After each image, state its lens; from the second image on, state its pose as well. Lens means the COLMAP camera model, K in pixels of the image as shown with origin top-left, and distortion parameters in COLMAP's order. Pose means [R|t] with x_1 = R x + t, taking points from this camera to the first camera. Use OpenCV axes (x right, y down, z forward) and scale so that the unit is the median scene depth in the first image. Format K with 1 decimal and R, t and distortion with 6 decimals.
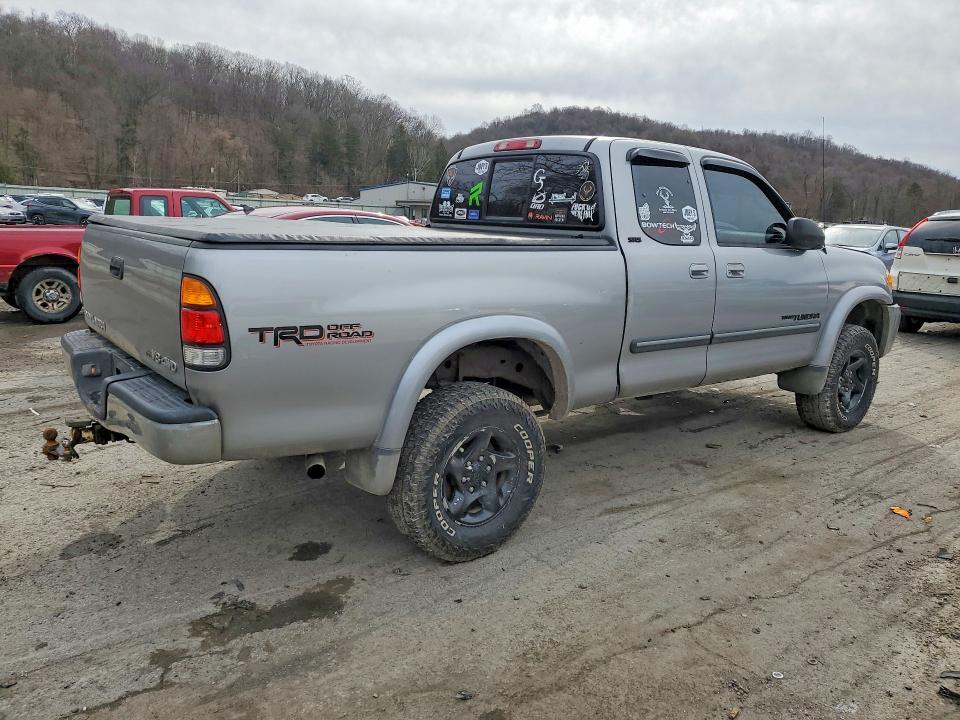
lens RADIAL K [[716.0, 0, 475.1], [0, 716.0, 354.9], [0, 0, 1]] dist [0.035828, 0.004385]
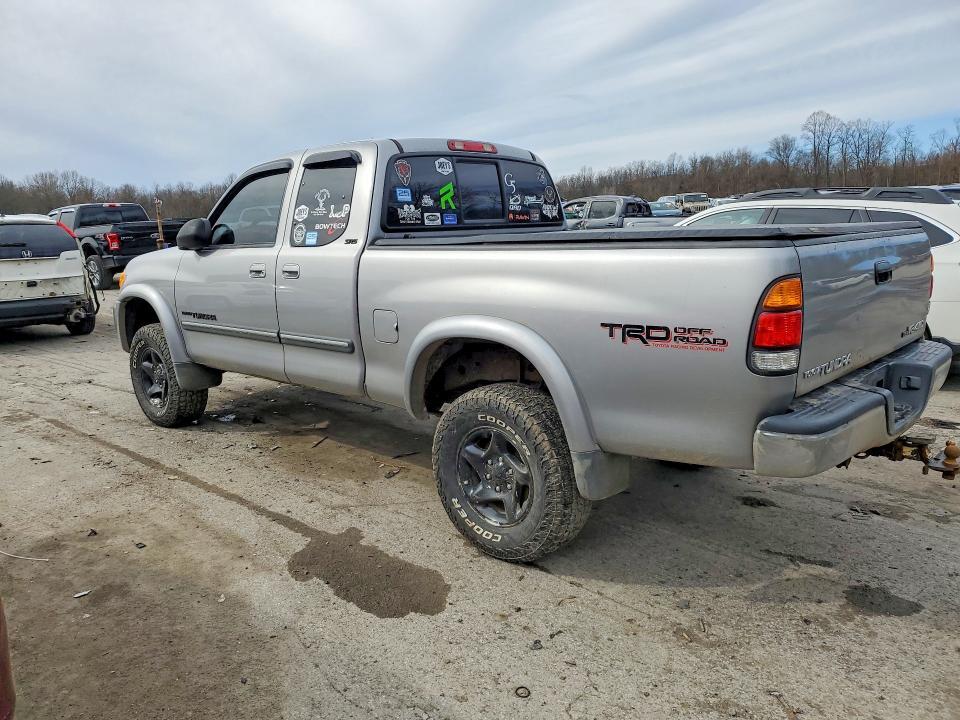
lens RADIAL K [[716.0, 0, 475.2], [0, 716.0, 365.6], [0, 0, 1]] dist [0.035828, 0.004385]
pose [[-0.128669, -0.223205, 0.966242, -1.013323], [0.217264, 0.944326, 0.247074, -0.262539], [-0.967595, 0.241720, -0.073011, 1.193470]]
